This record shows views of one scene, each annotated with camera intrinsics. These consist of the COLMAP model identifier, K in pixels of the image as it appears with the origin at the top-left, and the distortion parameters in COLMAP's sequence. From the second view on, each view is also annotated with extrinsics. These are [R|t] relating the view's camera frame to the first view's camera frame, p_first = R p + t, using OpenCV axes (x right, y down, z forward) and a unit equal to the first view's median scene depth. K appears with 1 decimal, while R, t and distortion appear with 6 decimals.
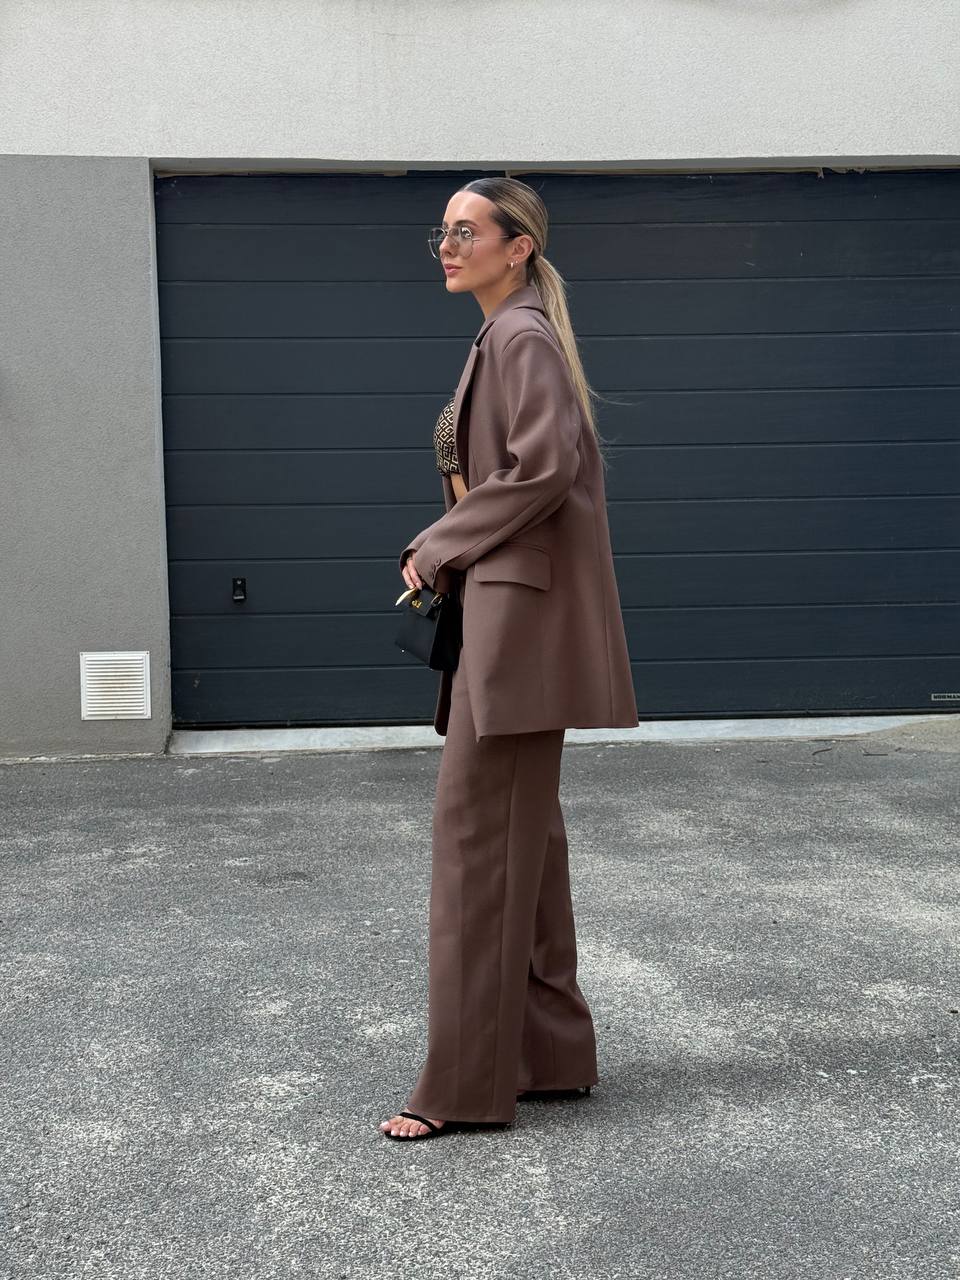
lens RADIAL K [[1687.8, 0, 480.2], [0, 1687.8, 641.9], [0, 0, 1]] dist [0.091877, 0.000000]
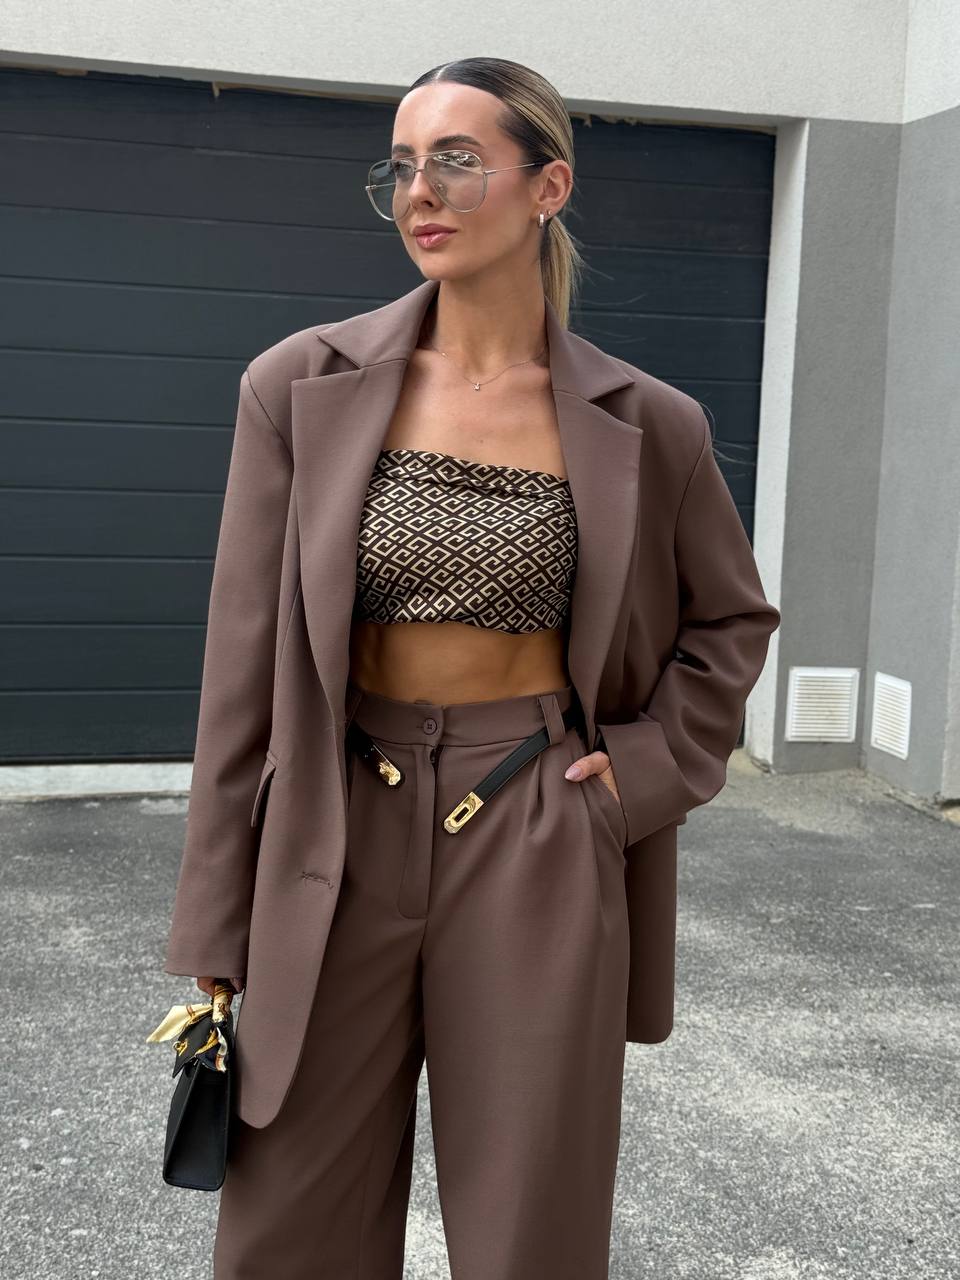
lens RADIAL K [[1687.8, 0, 481.3], [0, 1687.8, 635.6], [0, 0, 1]] dist [0.091877, 0.000000]
pose [[0.979464, 0.020040, 0.200621, -0.023499], [-0.026838, 0.999152, 0.031220, -0.060018], [-0.199826, -0.035964, 0.979171, 0.235408]]
